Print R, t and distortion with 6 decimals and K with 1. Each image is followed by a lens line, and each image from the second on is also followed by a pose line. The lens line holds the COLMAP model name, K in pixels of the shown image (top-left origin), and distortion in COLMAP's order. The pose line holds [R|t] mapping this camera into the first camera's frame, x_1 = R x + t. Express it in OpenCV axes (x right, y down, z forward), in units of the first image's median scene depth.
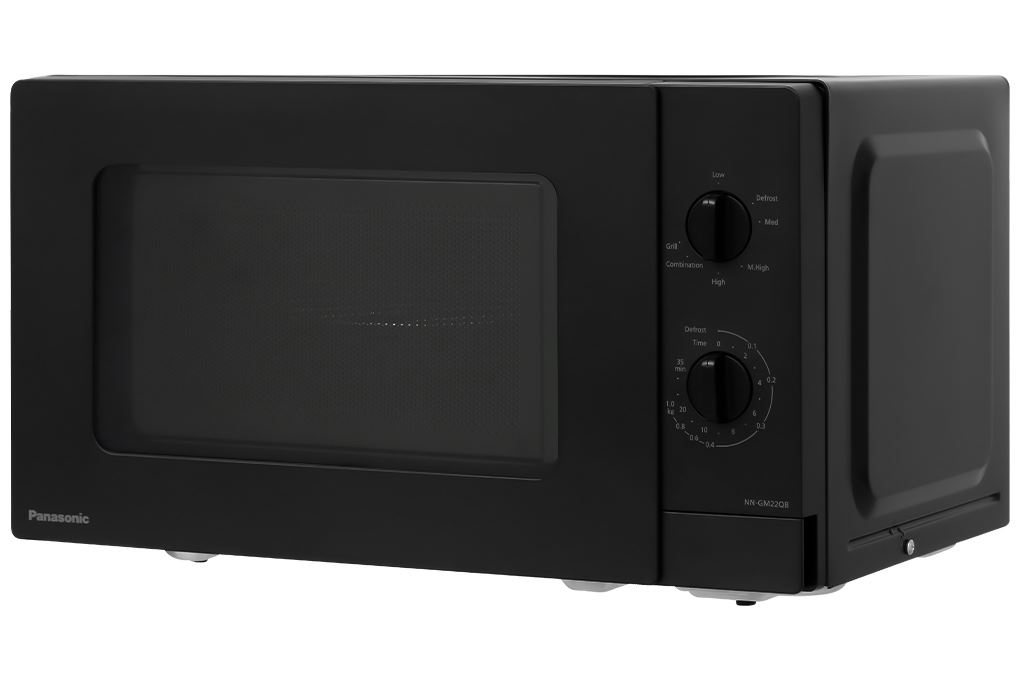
lens RADIAL K [[3879.0, 0, 510.0], [0, 3879.0, 340.0], [0, 0, 1]] dist [0.013851, 2.449884]
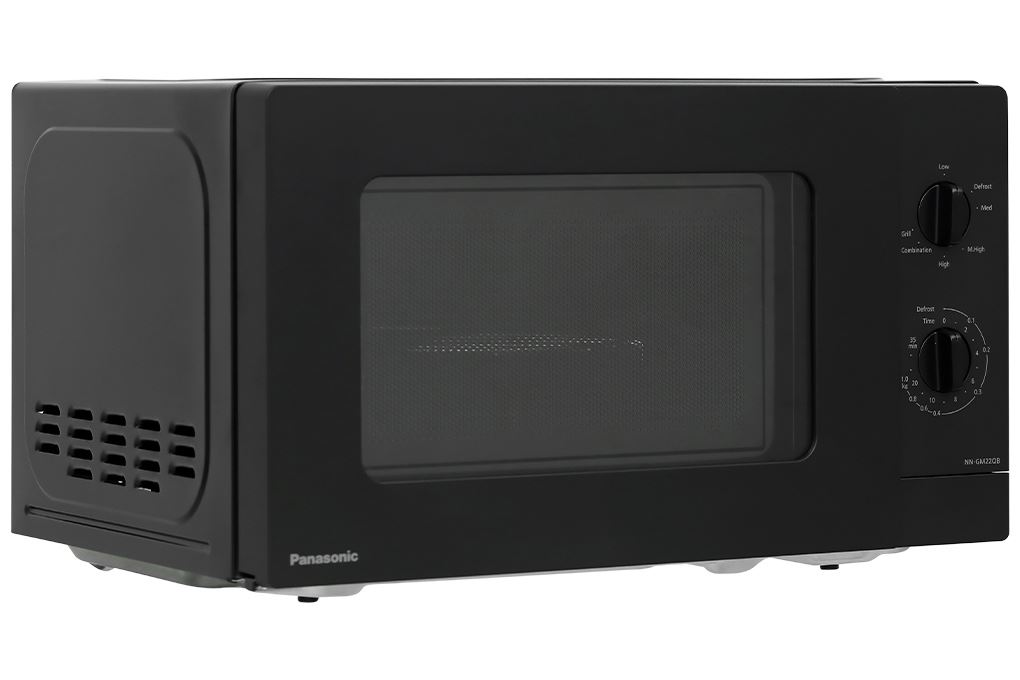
lens RADIAL K [[3879.0, 0, 510.0], [0, 3879.0, 340.0], [0, 0, 1]] dist [0.013851, 2.449884]
pose [[0.587563, -0.058112, 0.807089, -0.901969], [0.064216, 0.997621, 0.025081, -0.028864], [-0.806626, 0.037091, 0.589897, 0.448920]]
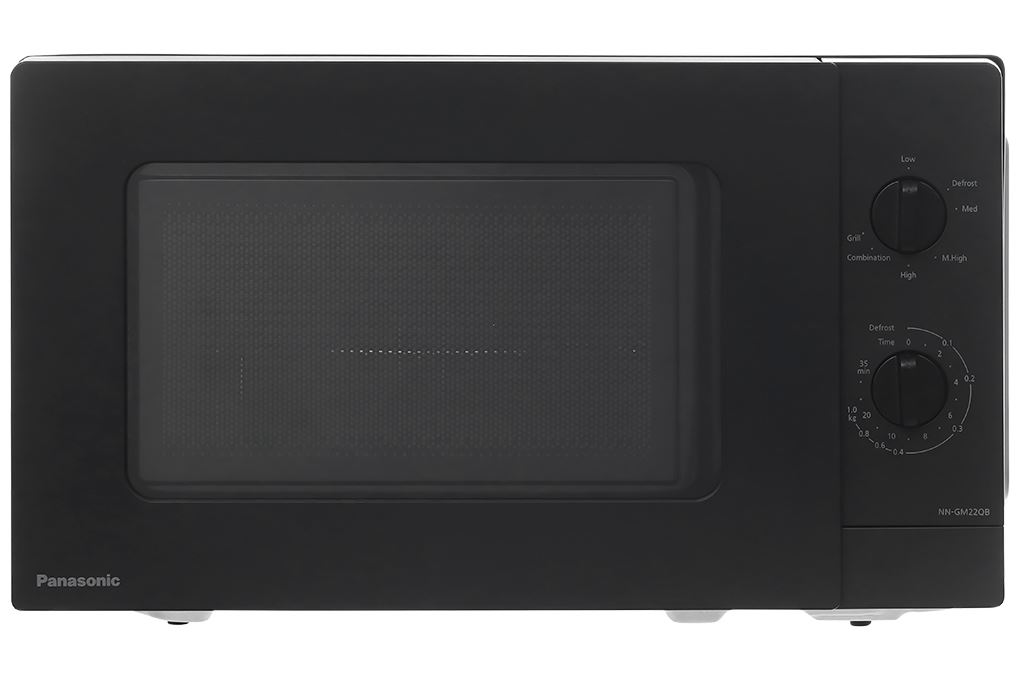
lens RADIAL K [[3879.0, 0, 510.0], [0, 3879.0, 340.0], [0, 0, 1]] dist [0.013851, 2.449884]
pose [[0.885121, -0.038307, 0.463781, -0.456543], [0.038863, 0.999210, 0.008362, -0.010894], [-0.463735, 0.010623, 0.885910, 0.224631]]
